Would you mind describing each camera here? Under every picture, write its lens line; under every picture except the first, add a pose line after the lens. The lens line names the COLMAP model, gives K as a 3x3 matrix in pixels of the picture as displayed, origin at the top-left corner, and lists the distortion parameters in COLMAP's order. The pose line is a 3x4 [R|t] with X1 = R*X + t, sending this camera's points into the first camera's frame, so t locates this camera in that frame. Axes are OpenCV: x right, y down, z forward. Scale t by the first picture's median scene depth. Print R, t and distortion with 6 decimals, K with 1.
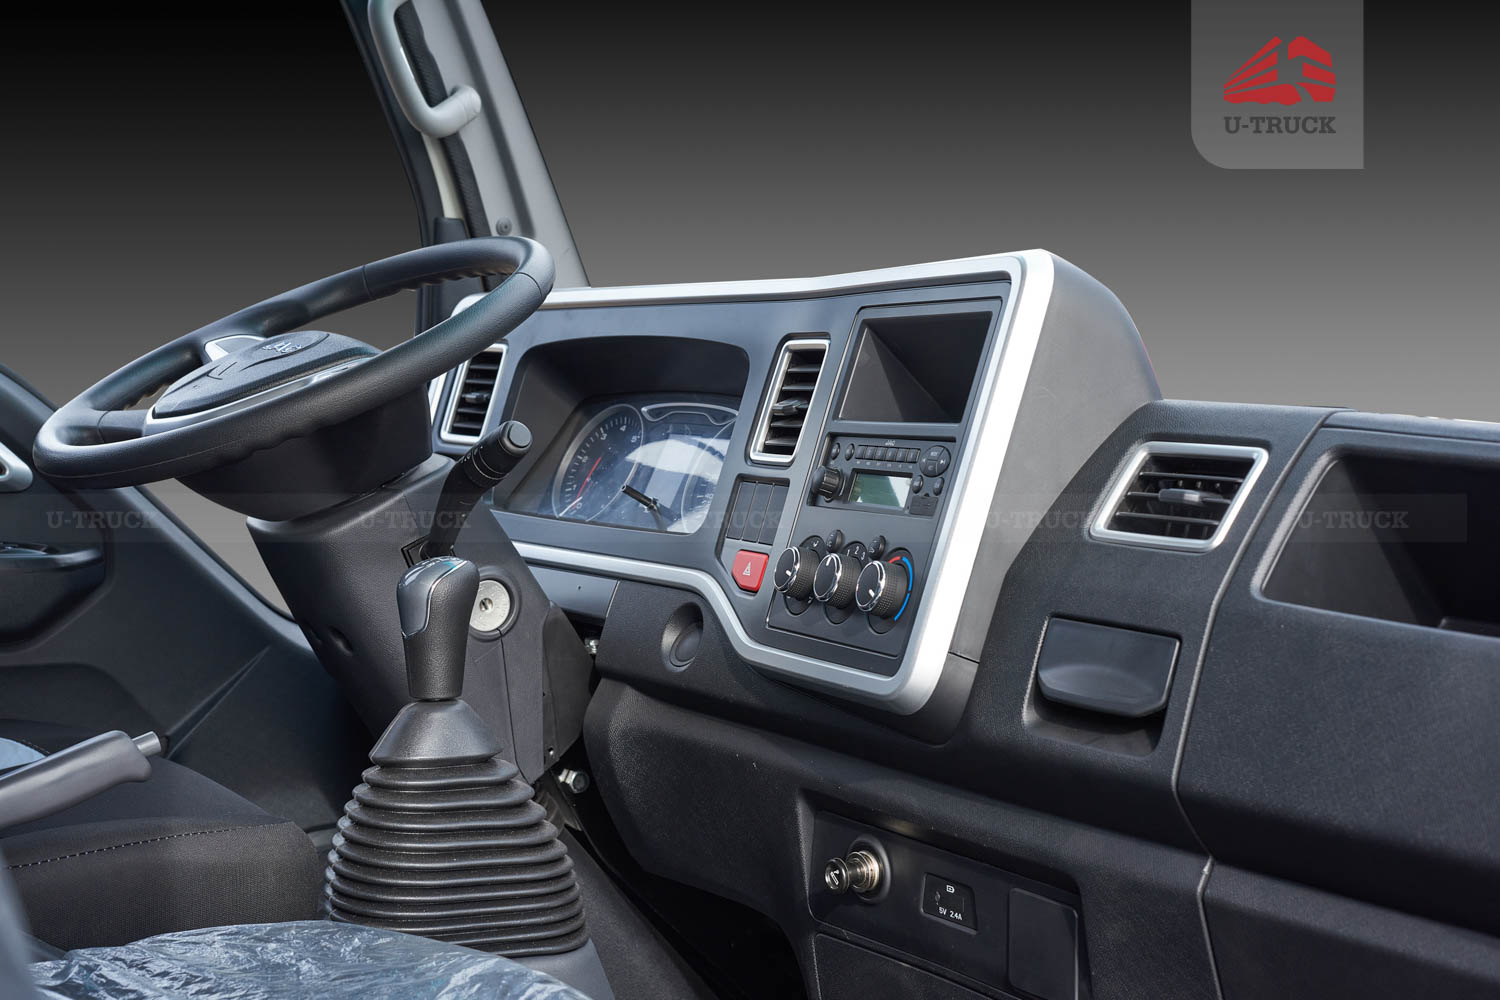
lens RADIAL K [[2190.7, 0, 762.7], [0, 2190.7, 511.9], [0, 0, 1]] dist [-0.002599, 0.000000]
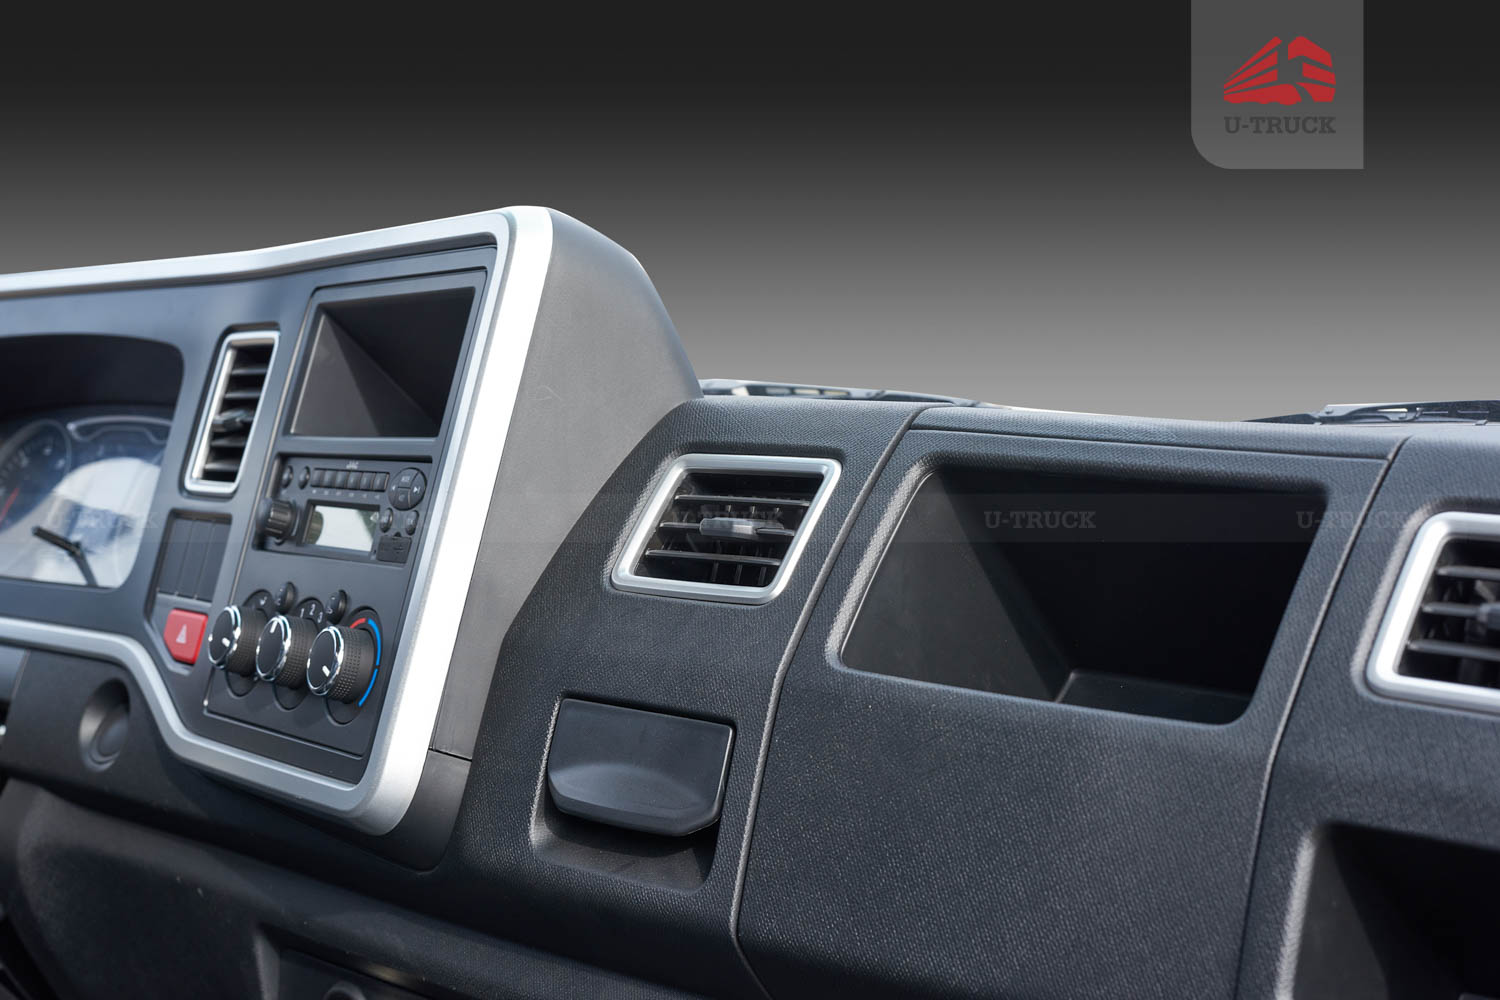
lens RADIAL K [[2190.7, 0, 748.7], [0, 2190.7, 493.5], [0, 0, 1]] dist [-0.002599, 0.000000]
pose [[0.982316, -0.038848, 0.183156, 0.057711], [0.039908, 0.999201, -0.002101, -0.015778], [-0.182929, 0.009373, 0.983082, 0.250345]]
